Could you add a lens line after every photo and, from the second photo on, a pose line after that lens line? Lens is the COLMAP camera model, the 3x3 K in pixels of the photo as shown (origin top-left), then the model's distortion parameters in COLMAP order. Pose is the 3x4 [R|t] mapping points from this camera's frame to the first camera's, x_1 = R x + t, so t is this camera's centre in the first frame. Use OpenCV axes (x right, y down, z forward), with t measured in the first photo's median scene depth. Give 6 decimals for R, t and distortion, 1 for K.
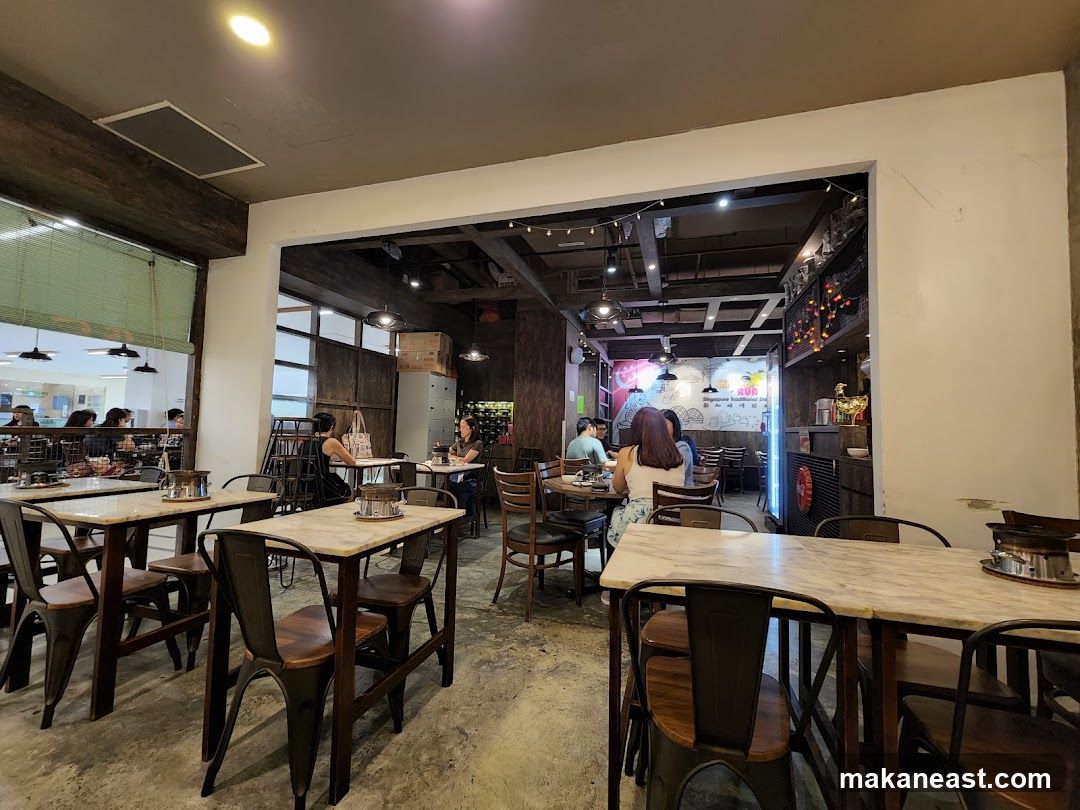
lens RADIAL K [[451.6, 0, 540.0], [0, 451.6, 405.0], [0, 0, 1]] dist [0.000500, -0.000090]
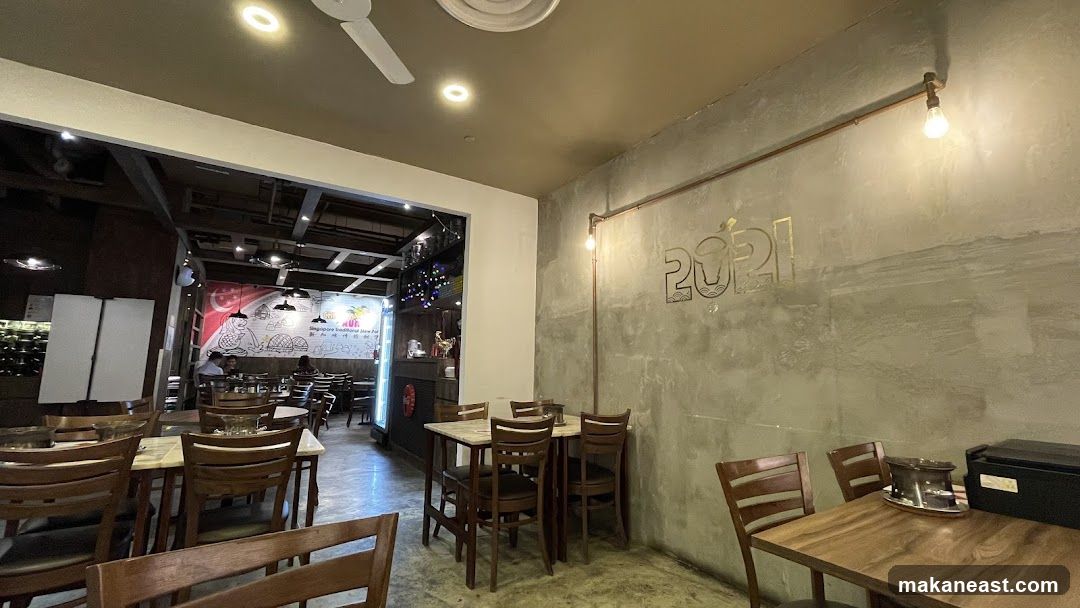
lens RADIAL K [[431.2, 0, 540.0], [0, 431.2, 304.0], [0, 0, 1]] dist [-0.000570, -0.000005]
pose [[0.638457, 0.095816, 0.763670, -0.125784], [-0.046482, 0.995210, -0.086005, -0.013699], [-0.768253, 0.019414, 0.639852, -0.107935]]
